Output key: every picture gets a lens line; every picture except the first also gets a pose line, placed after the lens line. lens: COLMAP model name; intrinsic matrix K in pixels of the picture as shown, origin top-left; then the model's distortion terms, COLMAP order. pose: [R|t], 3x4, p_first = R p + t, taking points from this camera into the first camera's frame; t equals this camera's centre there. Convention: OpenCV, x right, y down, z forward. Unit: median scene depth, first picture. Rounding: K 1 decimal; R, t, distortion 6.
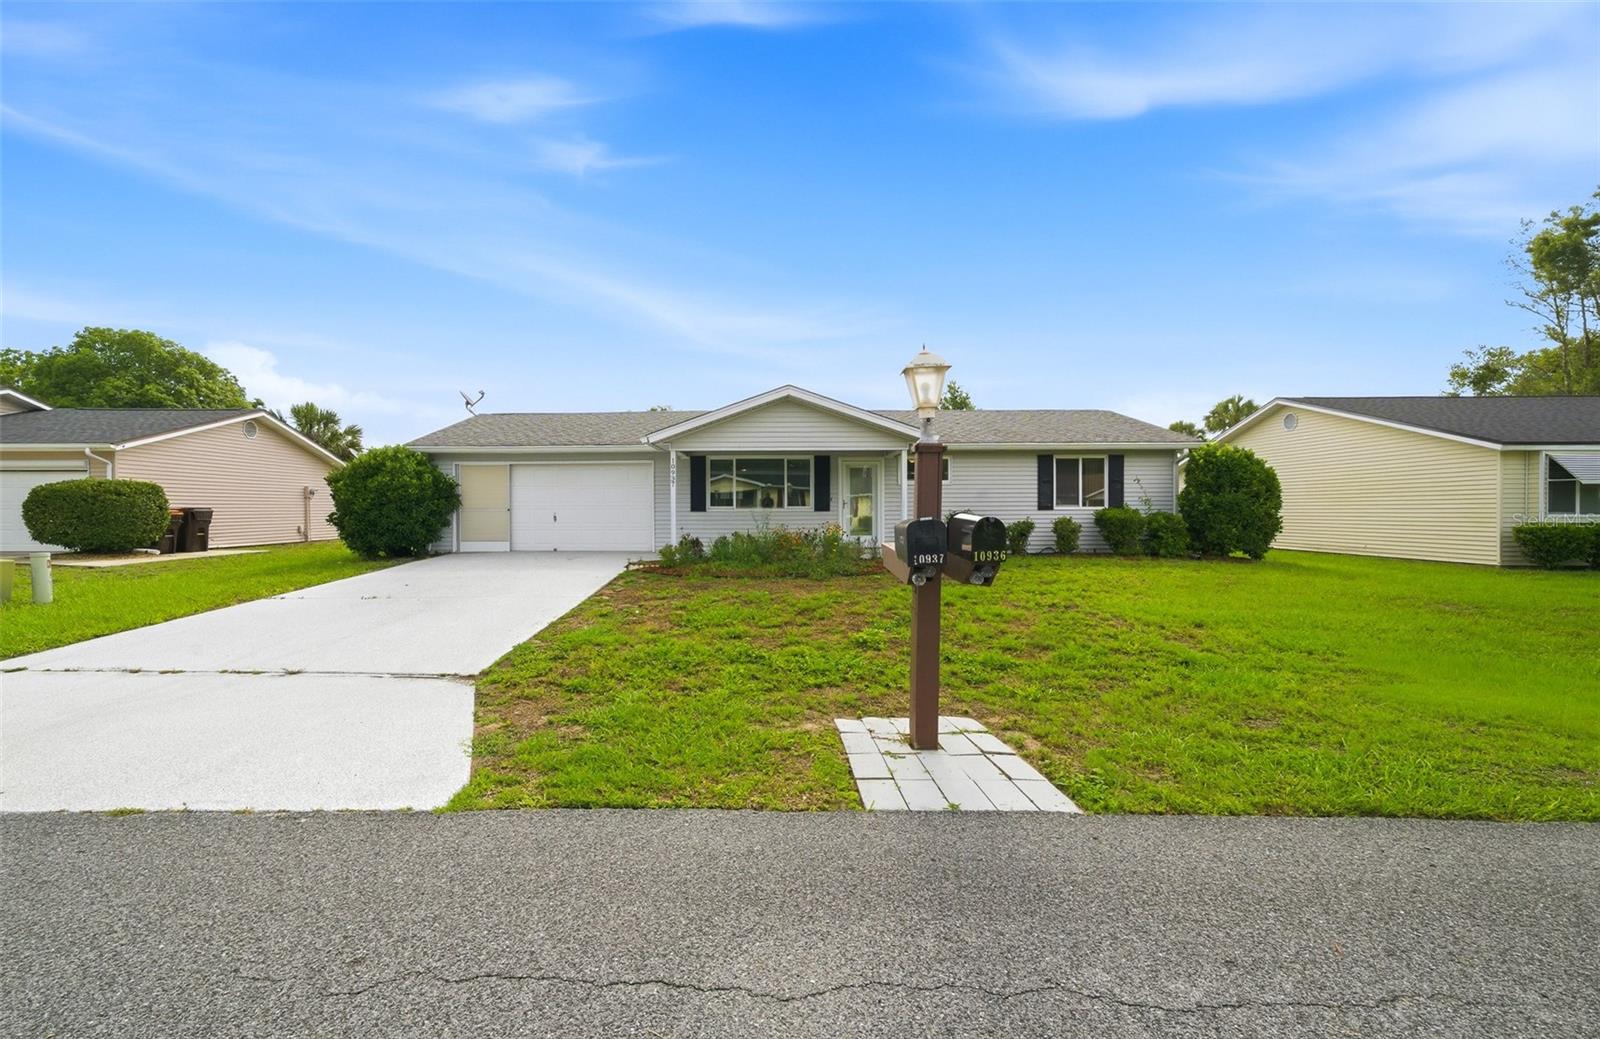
lens RADIAL K [[614.2, 0, 763.4], [0, 614.2, 514.6], [0, 0, 1]] dist [-0.010585, 0.002403]
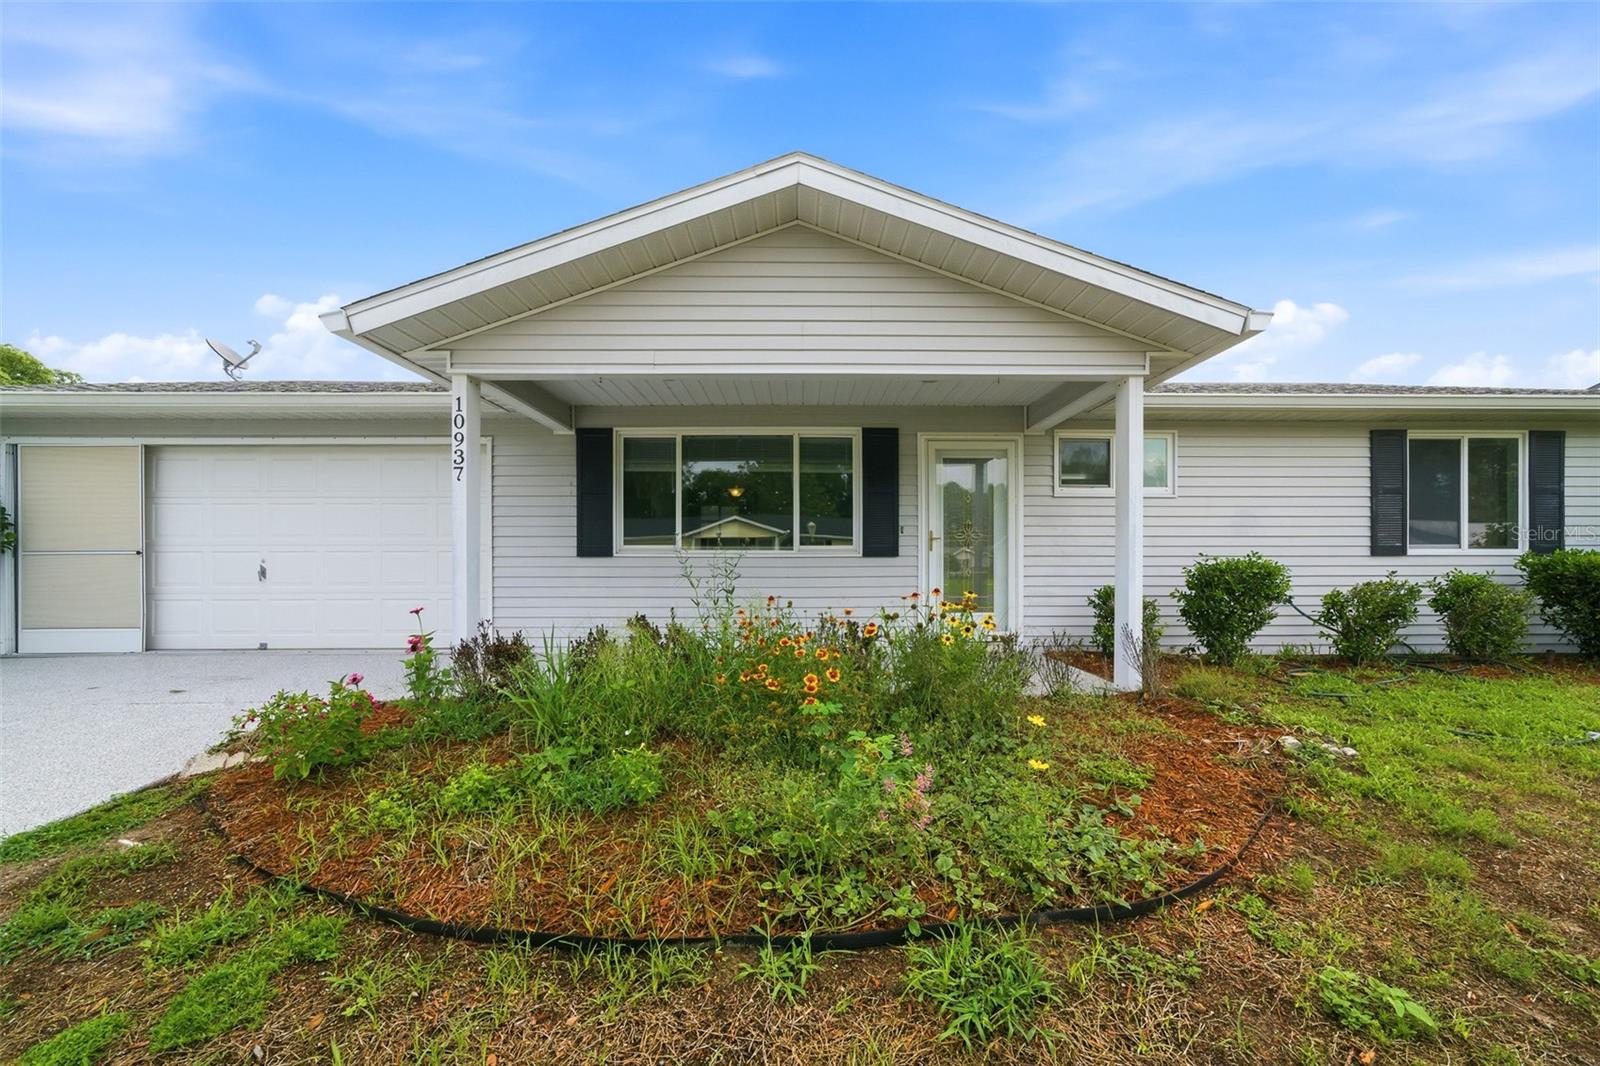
lens RADIAL K [[570.8, 0, 802.9], [0, 570.8, 565.0], [0, 0, 1]] dist [0.000961, -0.000168]
pose [[0.999767, 0.001736, 0.021539, 0.032341], [-0.001698, 0.999997, -0.001785, 0.000640], [-0.021542, 0.001748, 0.999766, 0.610040]]
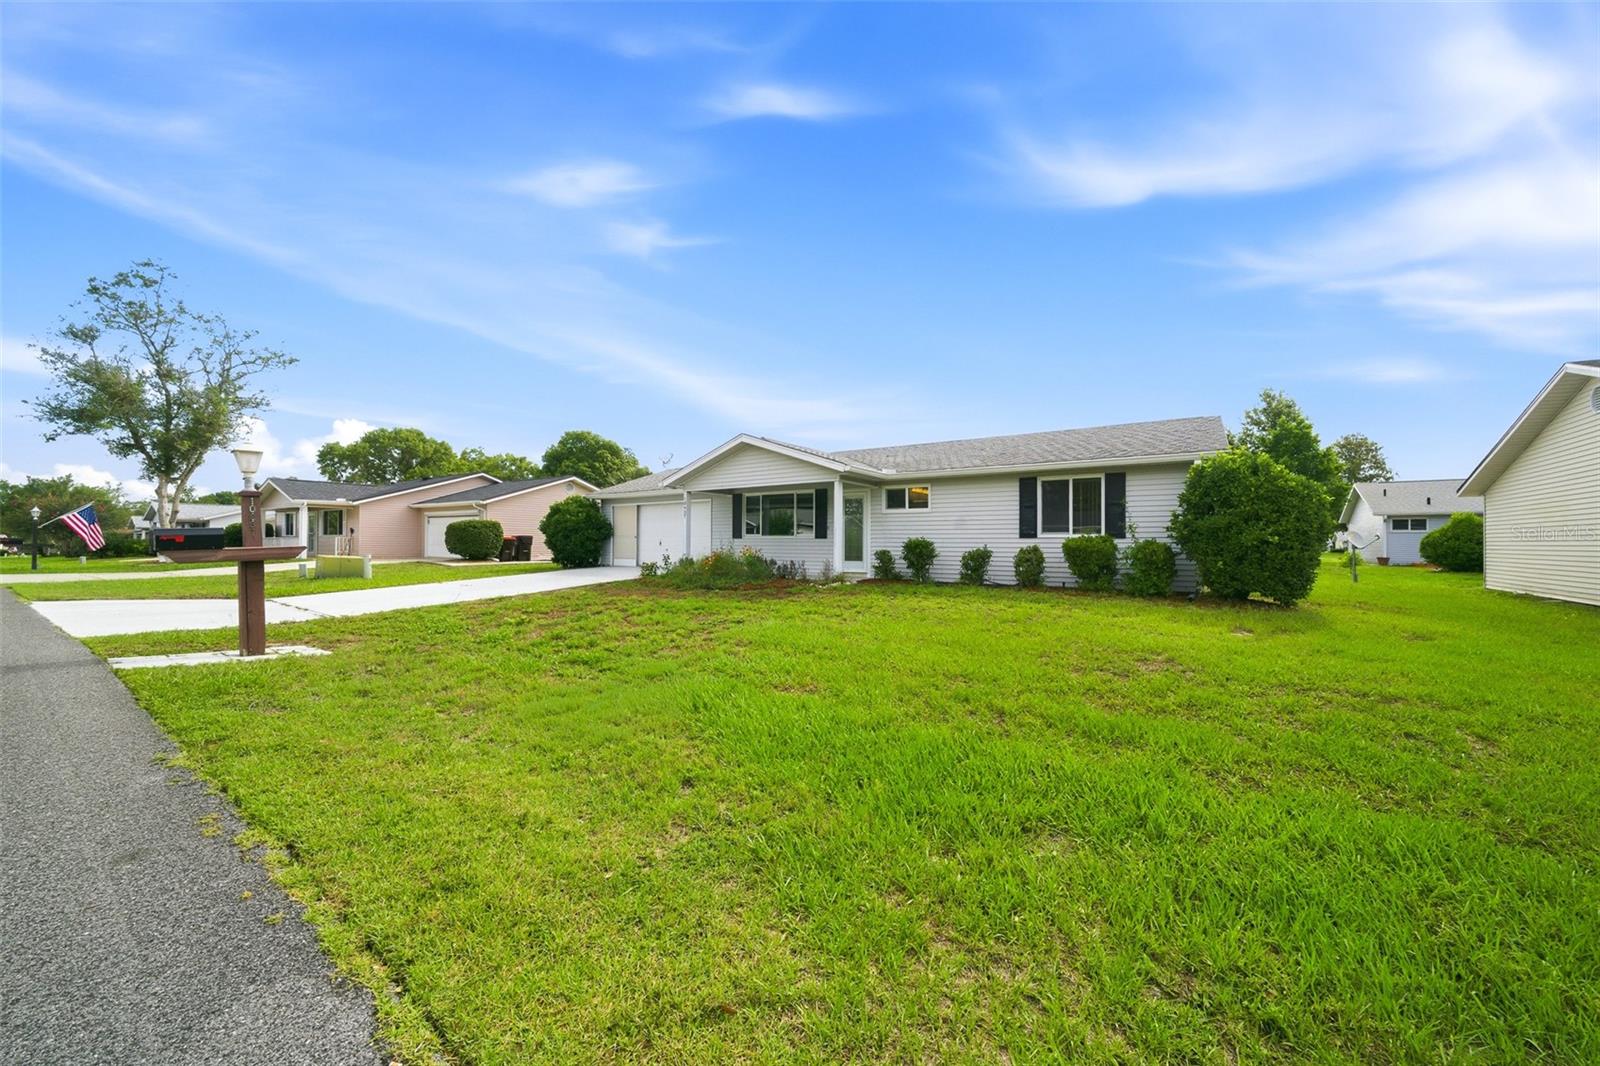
lens RADIAL K [[559.0, 0, 806.9], [0, 559.0, 528.6], [0, 0, 1]] dist [-0.036451, 0.000053]
pose [[0.837417, -0.006687, -0.546523, 0.647936], [-0.010804, 0.999527, -0.028784, 0.006271], [0.546457, 0.030008, 0.836949, 0.127696]]
